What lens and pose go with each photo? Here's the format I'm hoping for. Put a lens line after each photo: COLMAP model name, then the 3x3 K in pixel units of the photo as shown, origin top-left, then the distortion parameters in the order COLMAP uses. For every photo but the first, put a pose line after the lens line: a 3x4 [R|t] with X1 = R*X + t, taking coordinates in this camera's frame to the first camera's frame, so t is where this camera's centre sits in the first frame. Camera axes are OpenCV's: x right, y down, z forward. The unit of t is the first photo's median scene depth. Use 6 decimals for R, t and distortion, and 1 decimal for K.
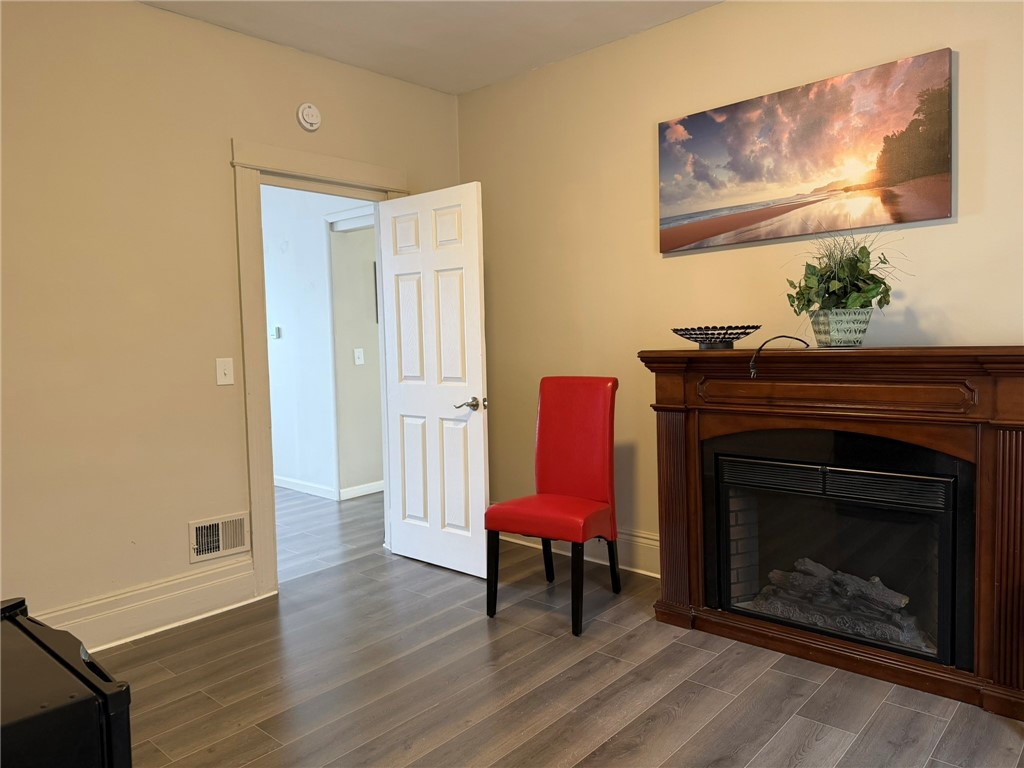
lens RADIAL K [[716.4, 0, 514.2], [0, 716.4, 385.4], [0, 0, 1]] dist [0.133601, -0.215611]
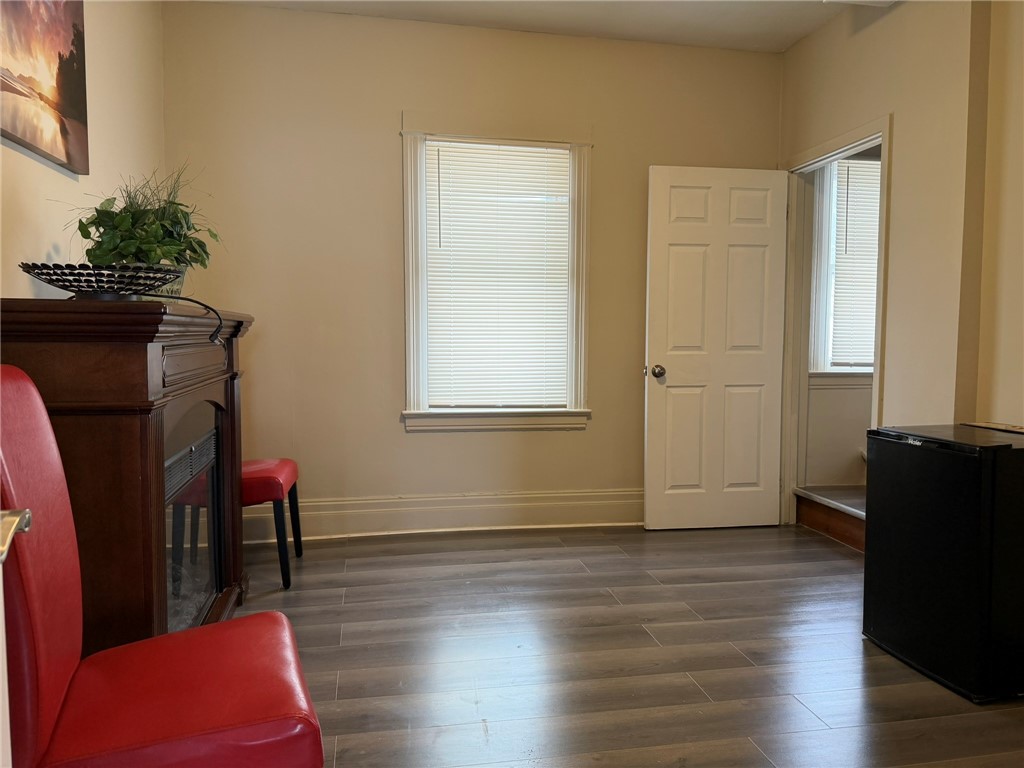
lens RADIAL K [[716.4, 0, 514.2], [0, 716.4, 385.4], [0, 0, 1]] dist [0.133601, -0.215611]
pose [[-0.805021, -0.019830, 0.592915, -0.416962], [0.061667, 0.991230, 0.116878, -0.041676], [-0.590033, 0.130653, -0.796738, 1.495241]]
